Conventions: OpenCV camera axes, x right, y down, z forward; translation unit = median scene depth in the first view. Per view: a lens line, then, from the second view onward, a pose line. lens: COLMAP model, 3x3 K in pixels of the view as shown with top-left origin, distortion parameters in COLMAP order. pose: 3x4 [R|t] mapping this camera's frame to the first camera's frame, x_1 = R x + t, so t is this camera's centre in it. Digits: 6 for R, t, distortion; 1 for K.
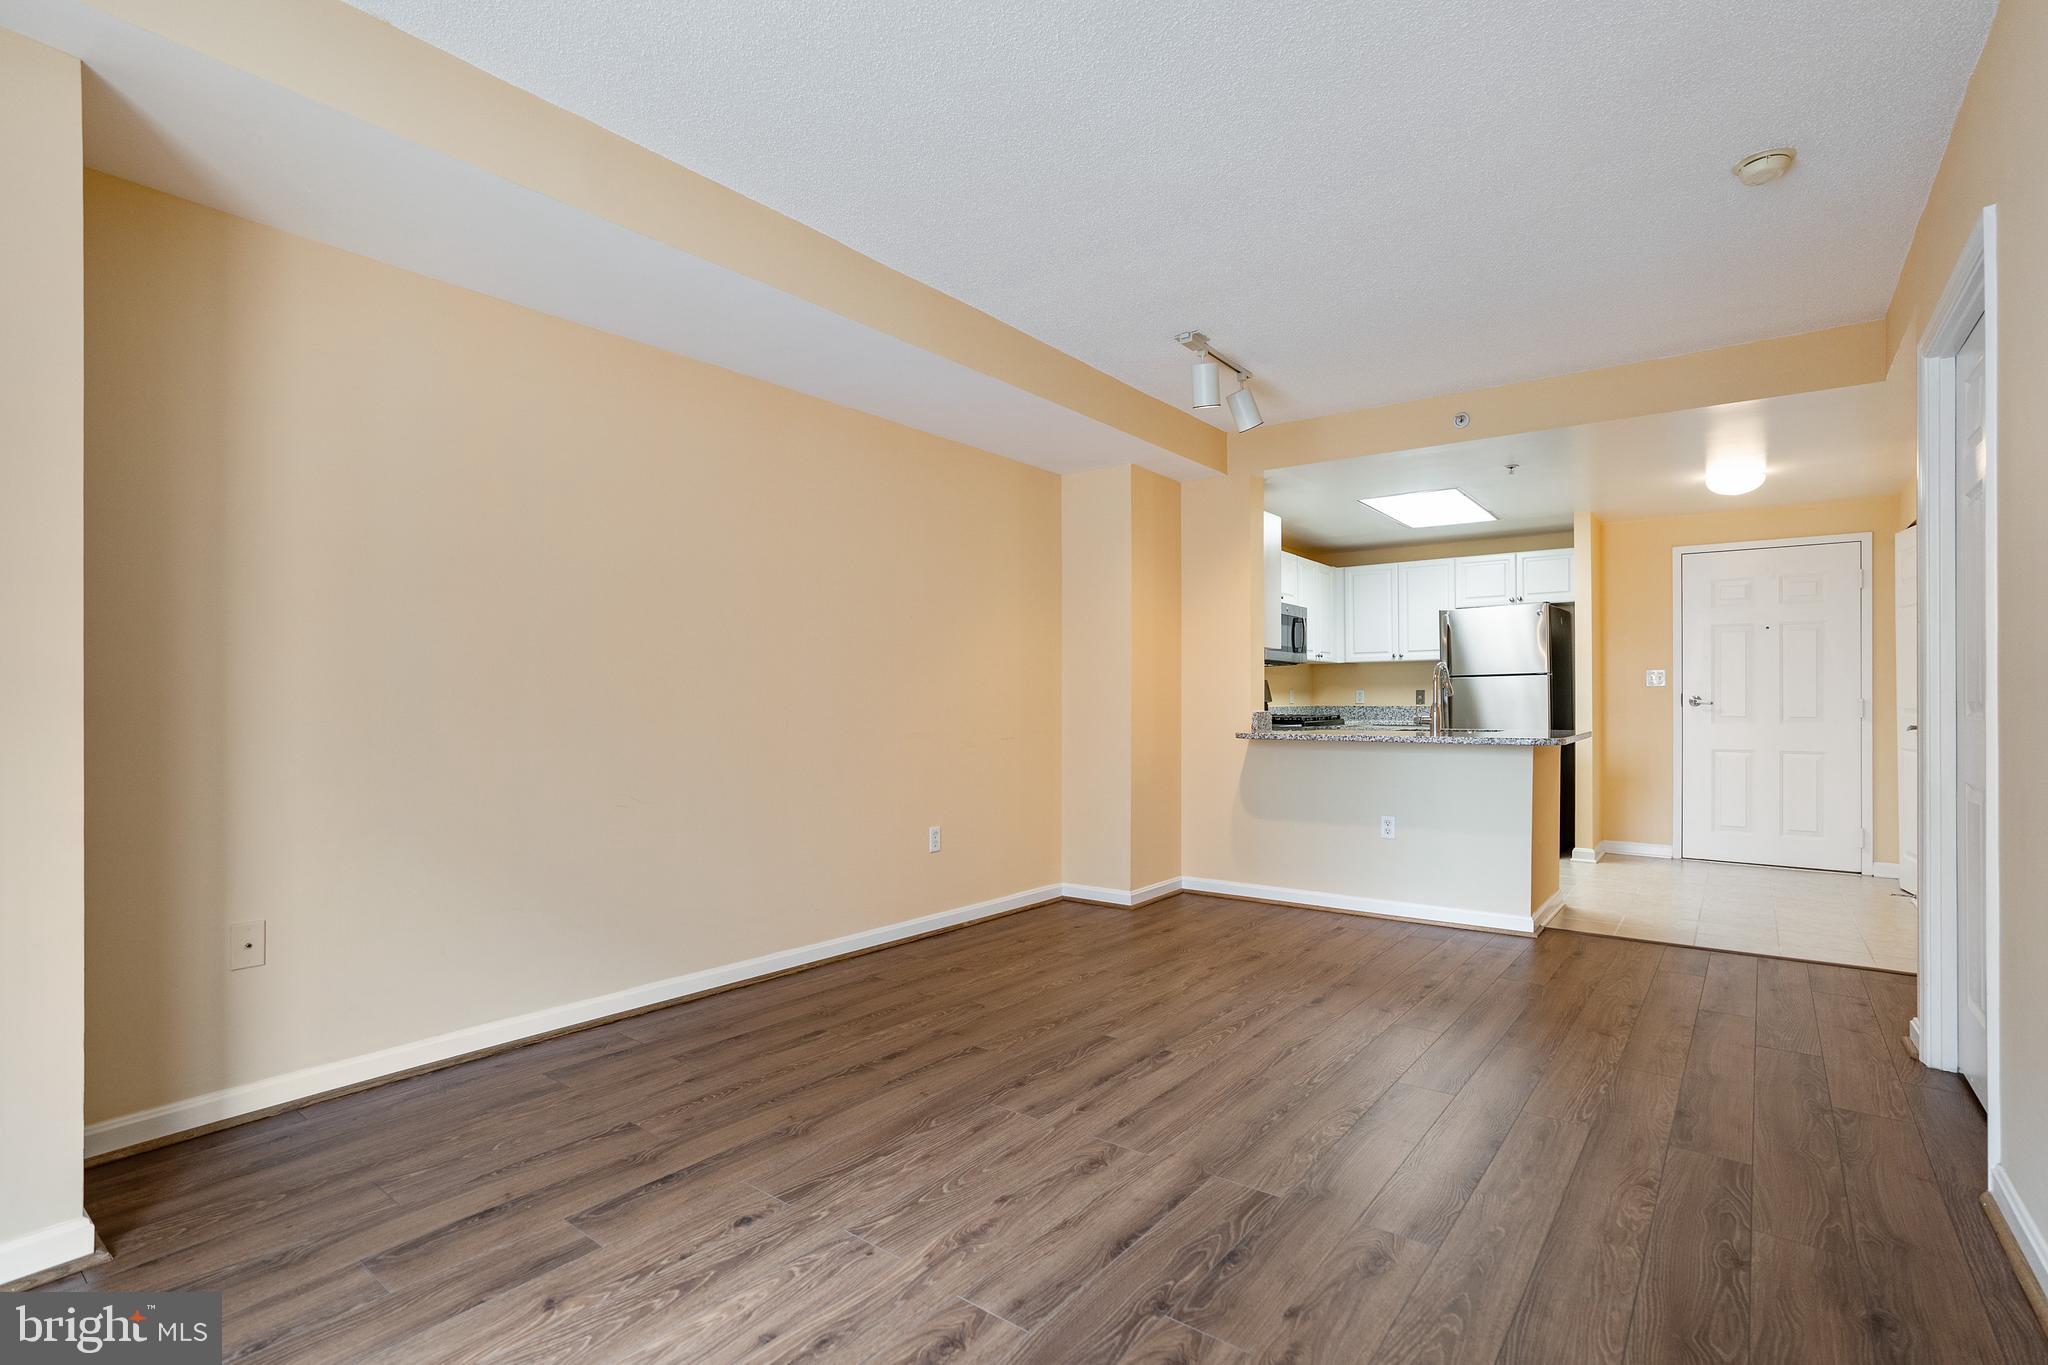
lens RADIAL K [[969.9, 0, 1019.4], [0, 969.9, 689.3], [0, 0, 1]] dist [-0.047368, 0.016752]
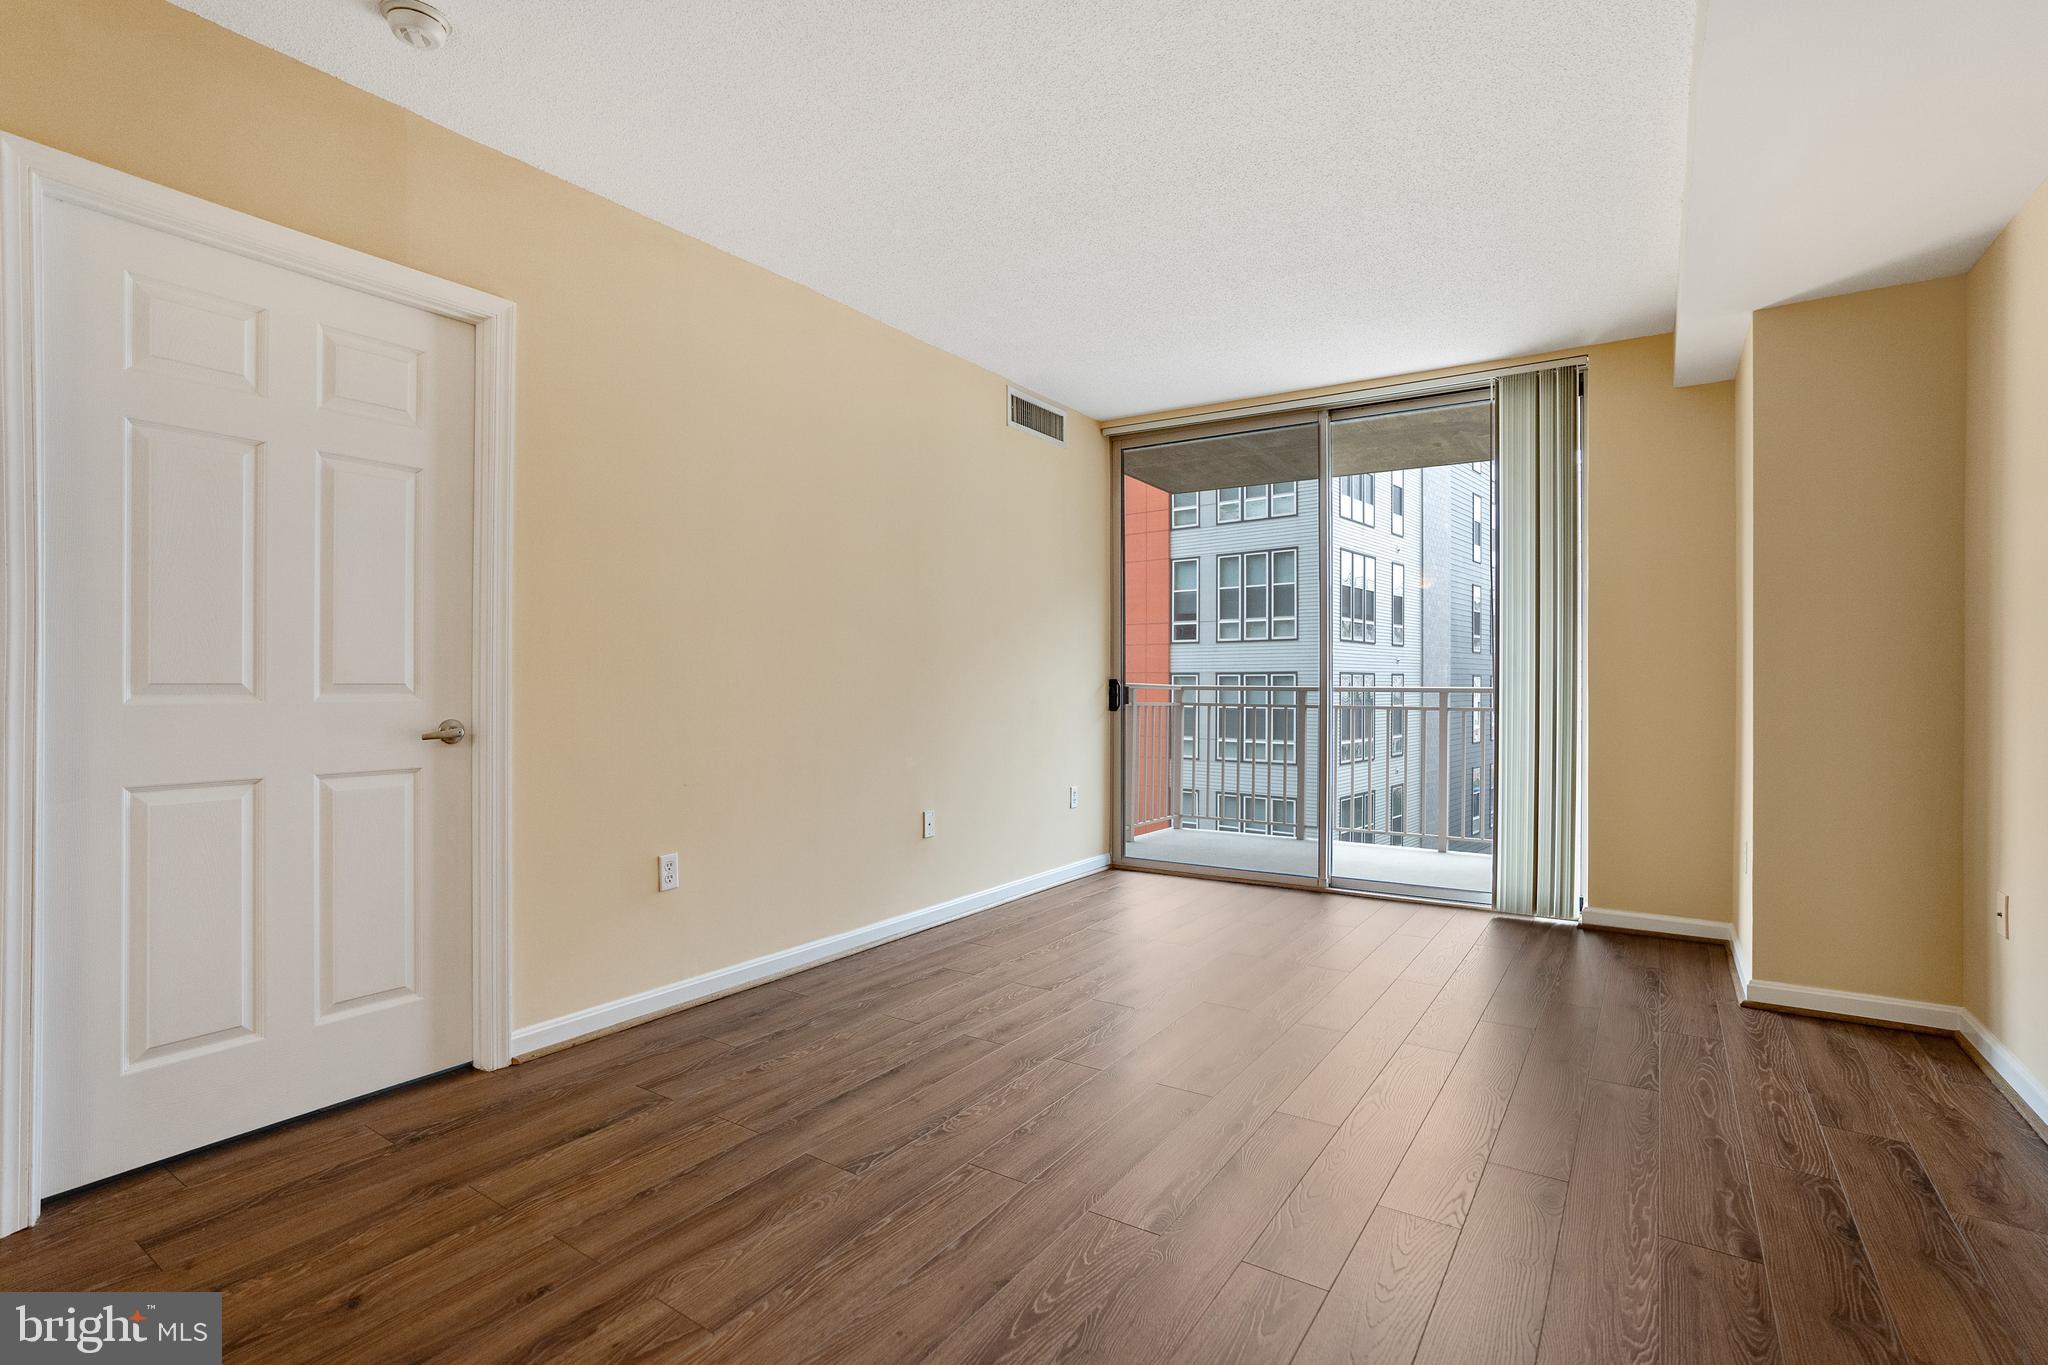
lens RADIAL K [[969.9, 0, 1021.0], [0, 969.9, 681.7], [0, 0, 1]] dist [-0.047368, 0.016752]
pose [[-0.996795, 0.001483, -0.079988, 0.279277], [0.002366, 0.999937, -0.010957, 0.017115], [0.079967, -0.011111, -0.996736, 1.548702]]
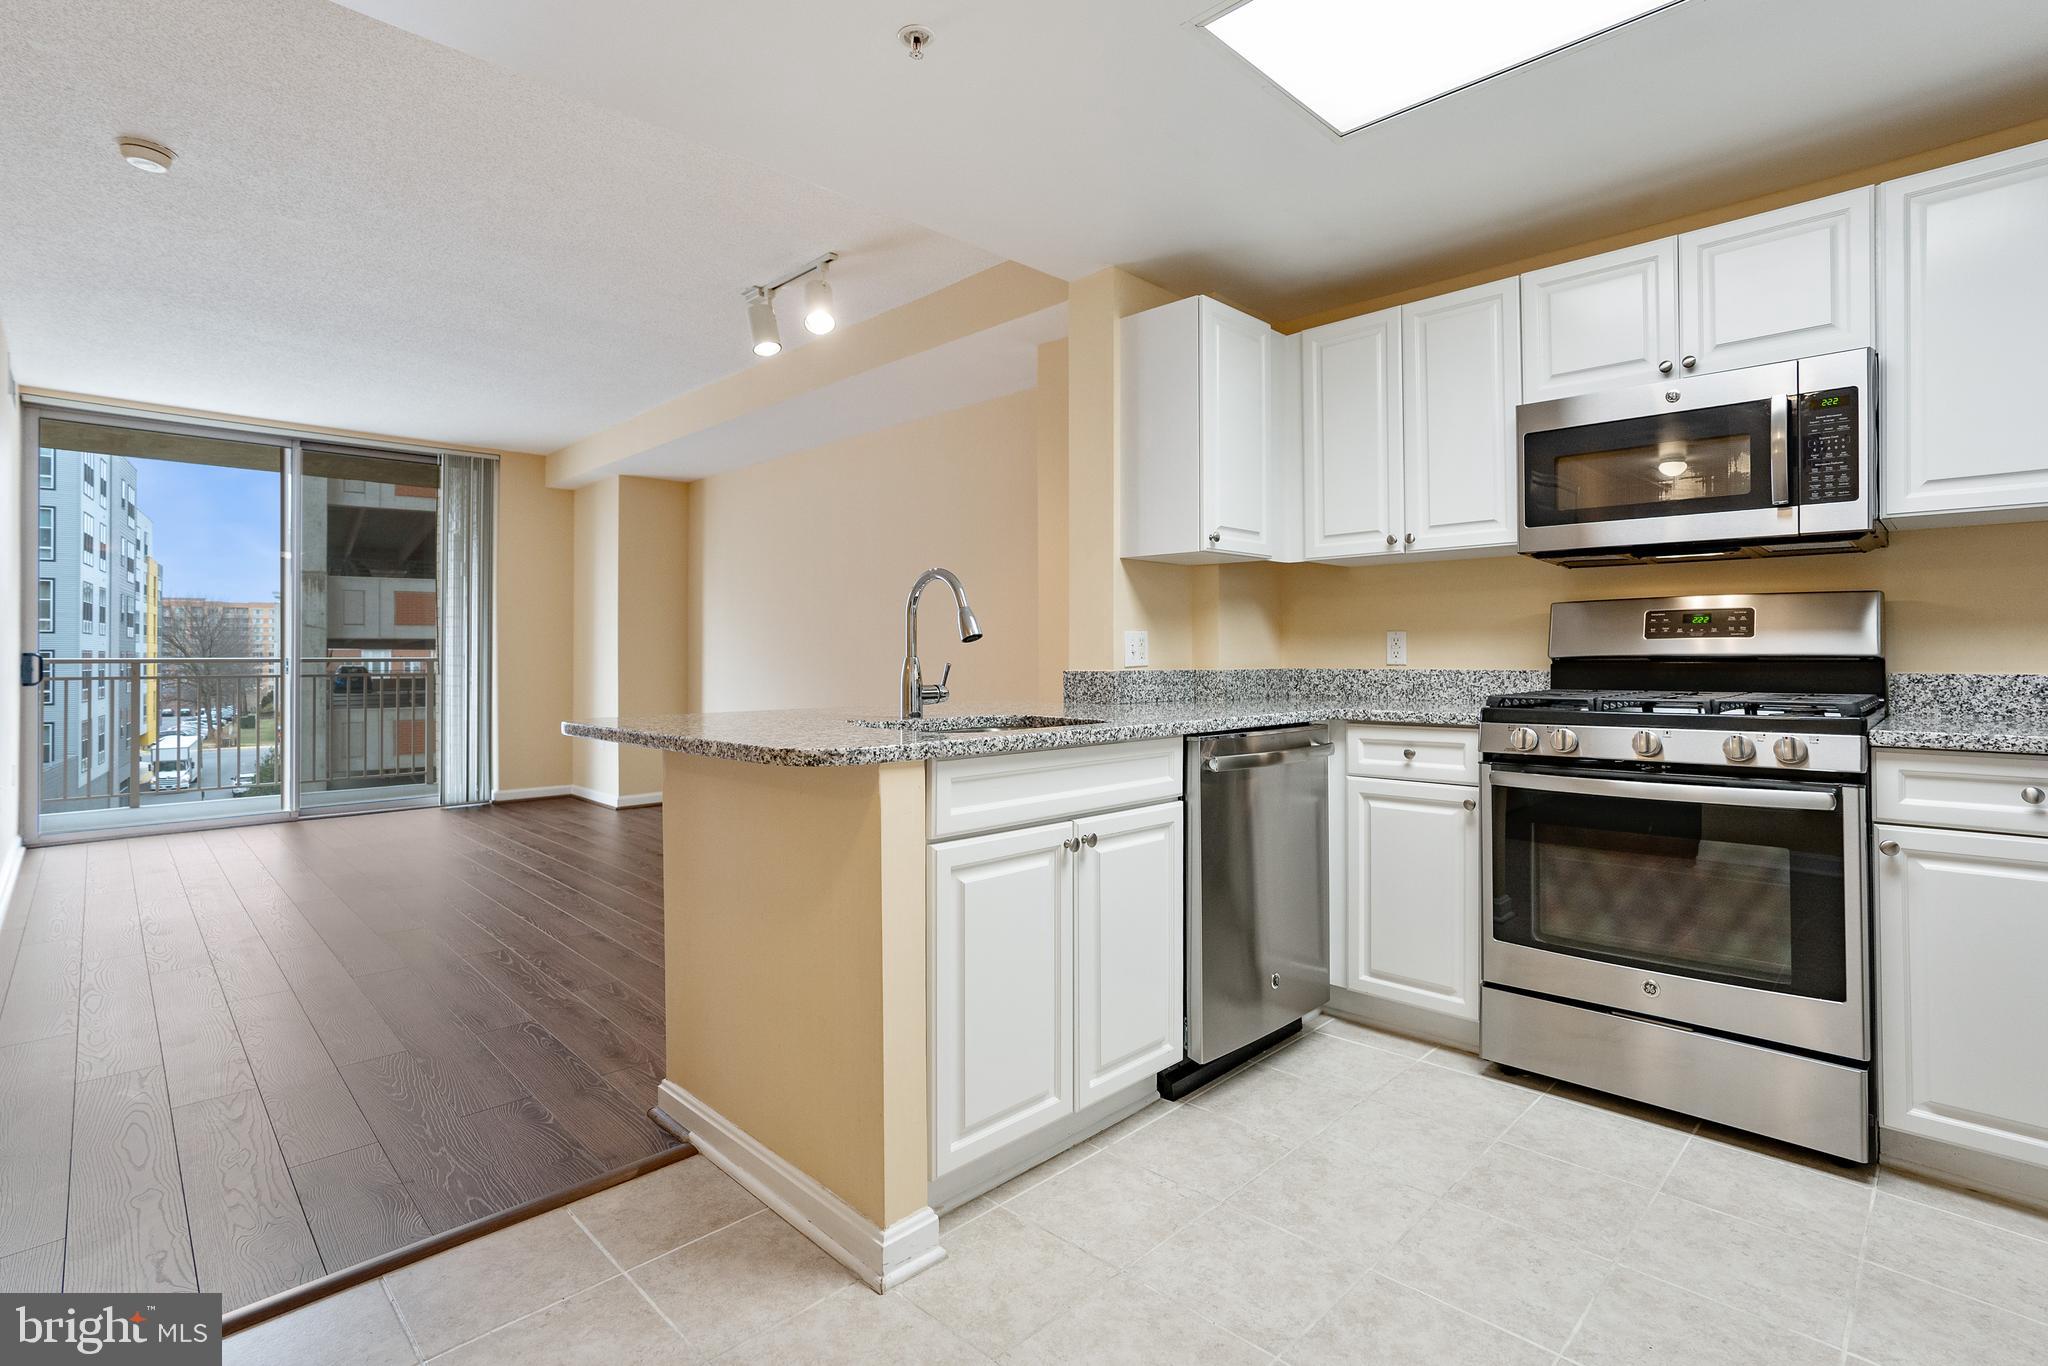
lens RADIAL K [[969.9, 0, 997.1], [0, 969.9, 659.2], [0, 0, 1]] dist [-0.047368, 0.016752]
pose [[-0.147706, 0.007229, -0.989005, 1.408752], [0.013638, 0.999893, 0.005271, 0.021097], [0.988937, -0.012710, -0.147789, 1.747017]]
